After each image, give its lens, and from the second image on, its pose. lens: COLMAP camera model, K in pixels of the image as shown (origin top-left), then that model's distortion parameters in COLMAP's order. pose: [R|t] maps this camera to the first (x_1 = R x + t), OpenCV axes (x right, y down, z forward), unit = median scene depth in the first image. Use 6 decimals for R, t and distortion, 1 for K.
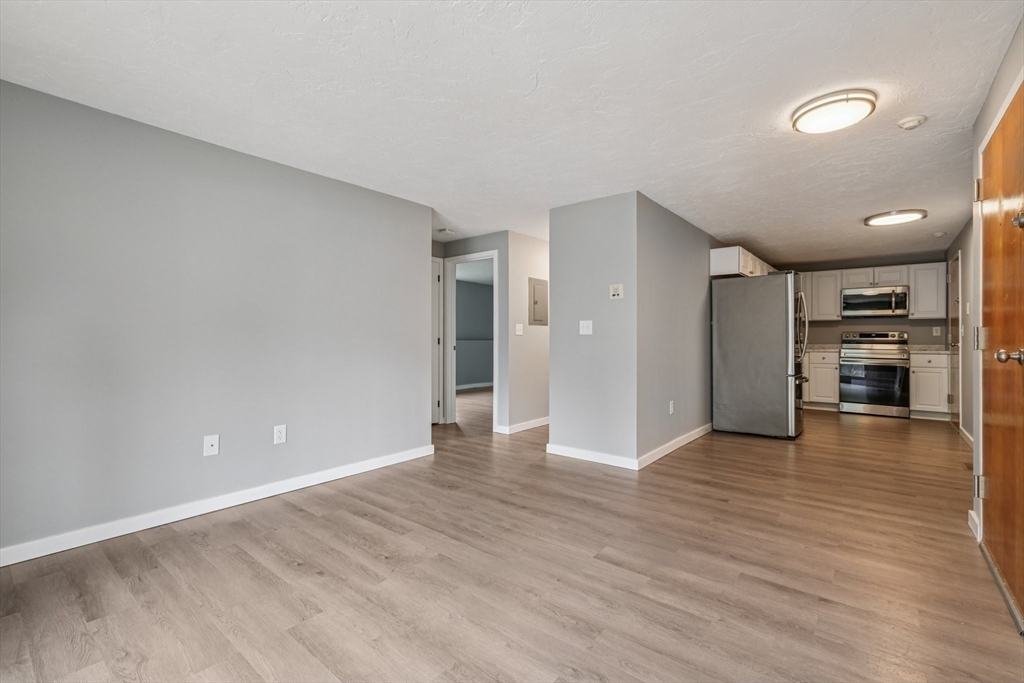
lens RADIAL K [[450.7, 0, 516.3], [0, 450.7, 339.7], [0, 0, 1]] dist [0.008383, -0.000057]
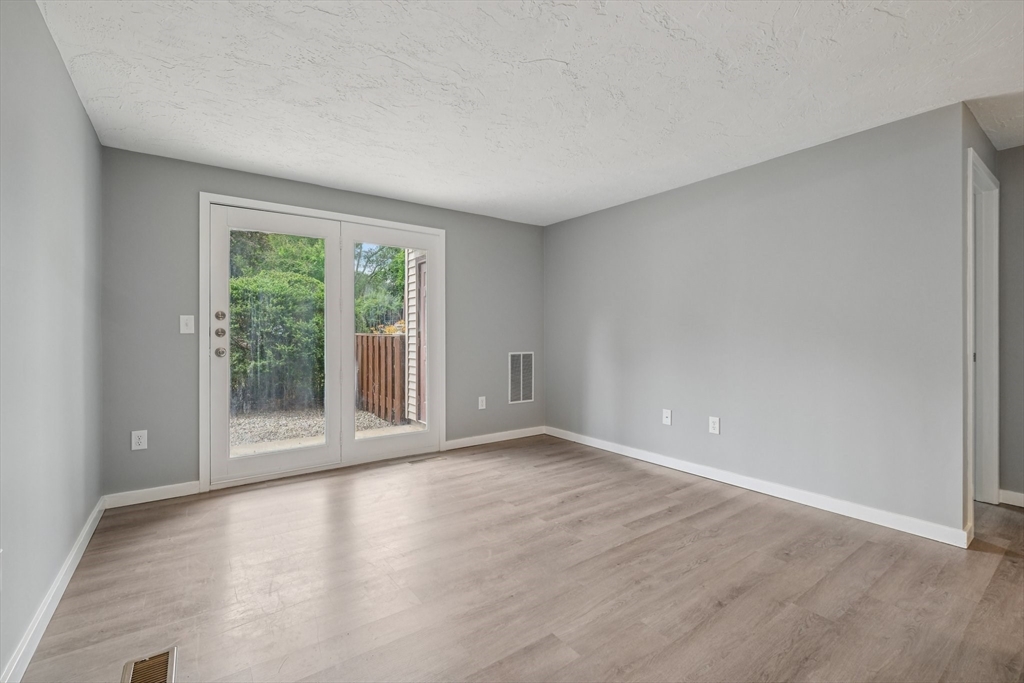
lens RADIAL K [[444.9, 0, 514.3], [0, 444.9, 336.0], [0, 0, 1]] dist [-0.000865, -0.000066]
pose [[-0.257287, 0.000085, -0.966335, 0.700008], [-0.003857, 0.999992, 0.001114, -0.006117], [0.966327, 0.004014, -0.257284, 0.883682]]
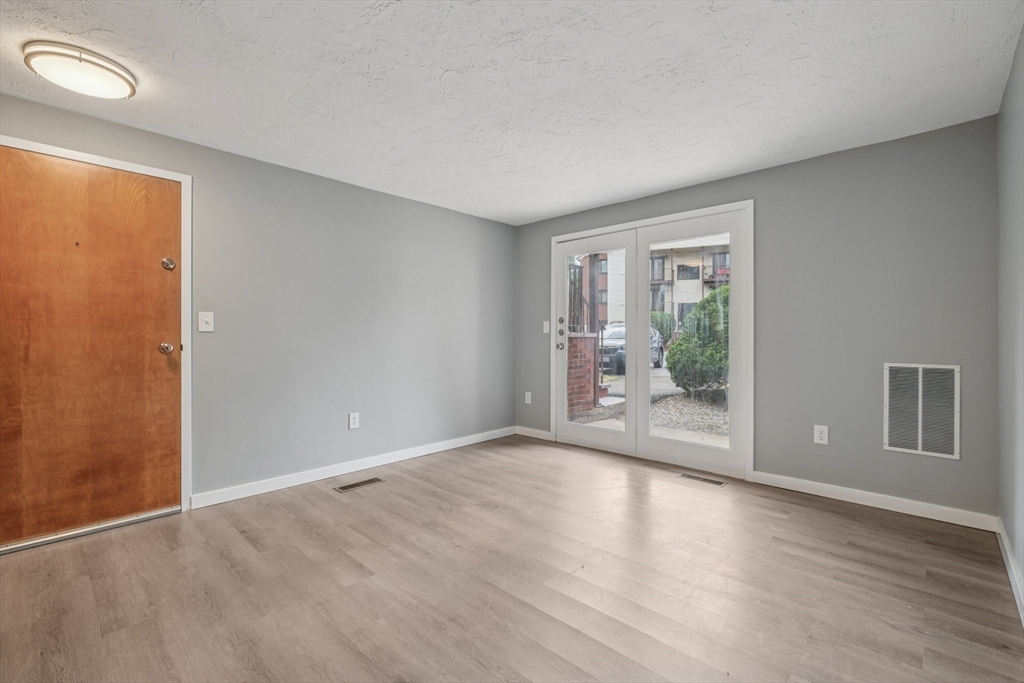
lens RADIAL K [[444.9, 0, 514.3], [0, 444.9, 336.0], [0, 0, 1]] dist [-0.000865, -0.000066]
pose [[-0.997349, -0.001142, 0.072758, -0.141418], [-0.000577, 0.999970, 0.007789, -0.010418], [-0.072764, 0.007726, -0.997319, 1.478882]]
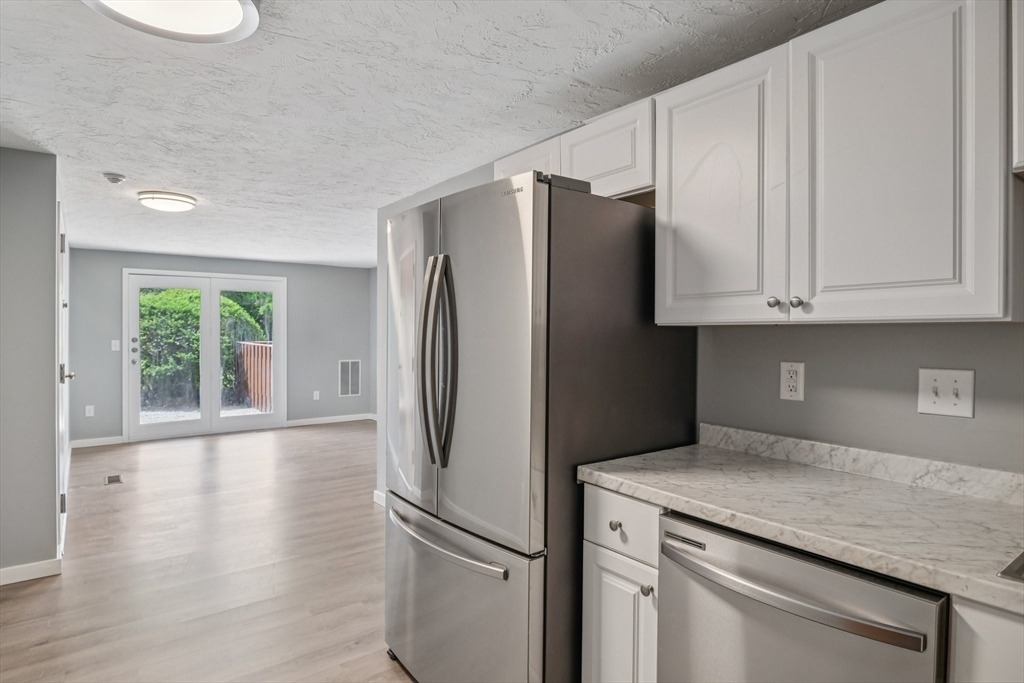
lens RADIAL K [[562.8, 0, 514.3], [0, 562.8, 335.5], [0, 0, 1]] dist [-0.014056, -0.000904]
pose [[-0.233370, 0.003628, -0.972381, 1.748680], [-0.005052, 0.999975, 0.004944, -0.091869], [0.972375, 0.006066, -0.233346, 2.011297]]
